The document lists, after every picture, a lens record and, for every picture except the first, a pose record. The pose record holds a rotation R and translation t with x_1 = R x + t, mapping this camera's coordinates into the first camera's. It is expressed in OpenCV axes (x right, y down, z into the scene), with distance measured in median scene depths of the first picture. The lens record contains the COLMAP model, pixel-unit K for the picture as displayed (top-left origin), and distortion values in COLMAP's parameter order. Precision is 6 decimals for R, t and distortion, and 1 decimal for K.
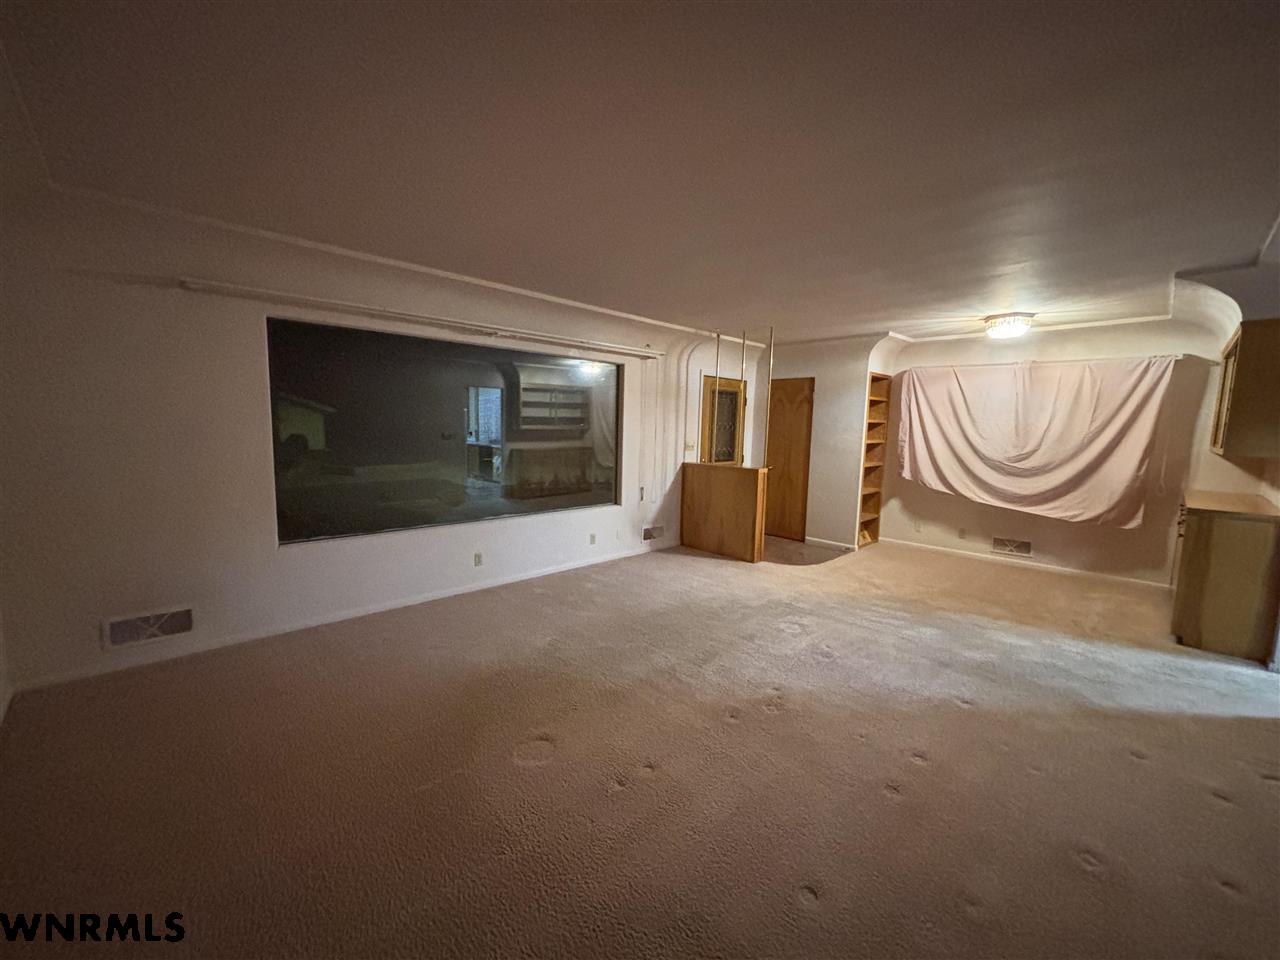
lens RADIAL K [[514.7, 0, 638.8], [0, 514.7, 484.1], [0, 0, 1]] dist [-0.000998, -0.000307]
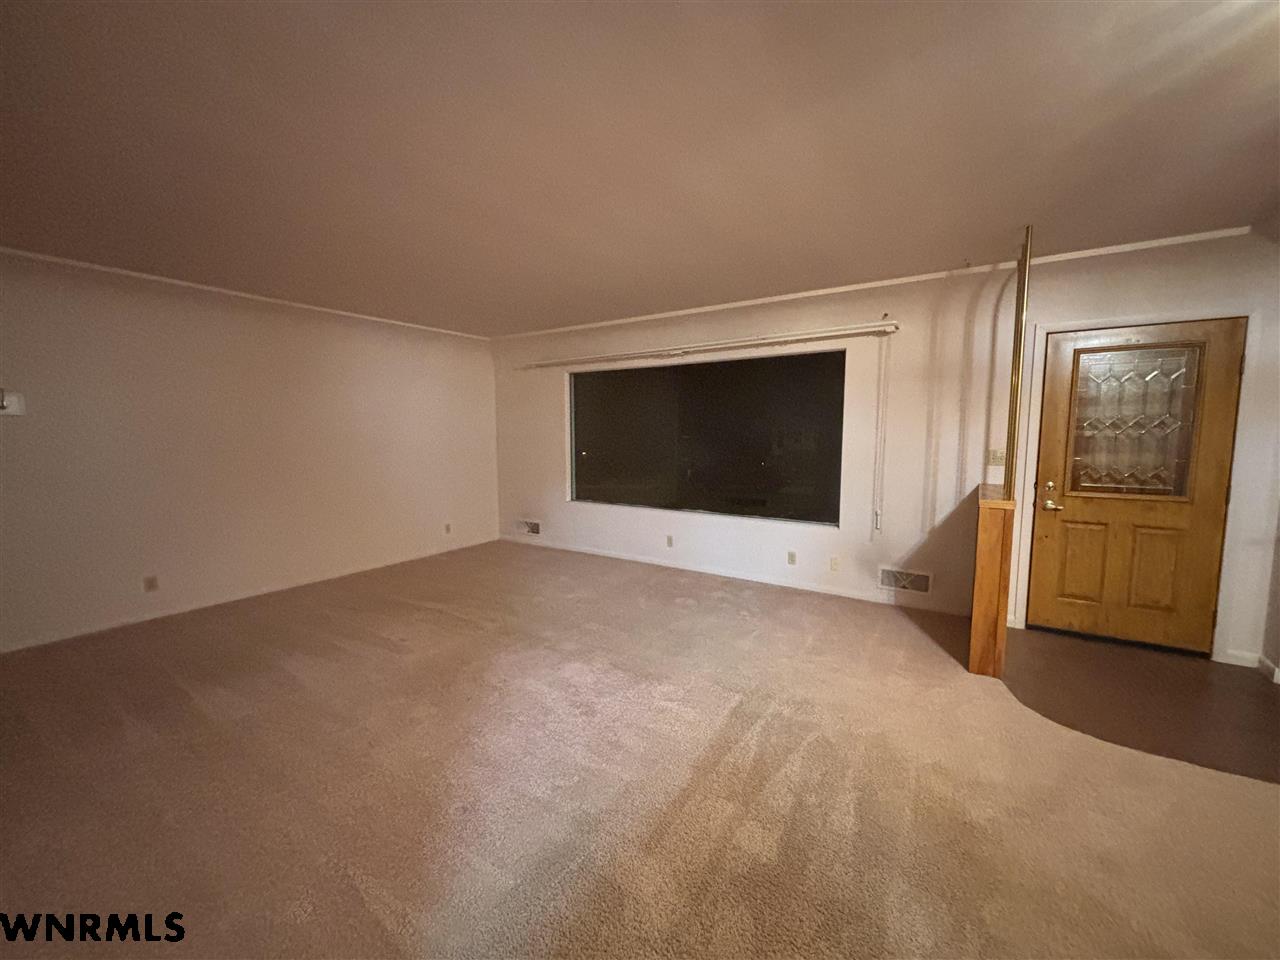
lens RADIAL K [[514.7, 0, 639.1], [0, 514.7, 479.3], [0, 0, 1]] dist [-0.000998, -0.000307]
pose [[0.210510, 0.062262, -0.975607, 0.672665], [-0.109467, 0.993195, 0.039764, -0.031051], [0.971443, 0.098426, 0.215894, 0.527722]]
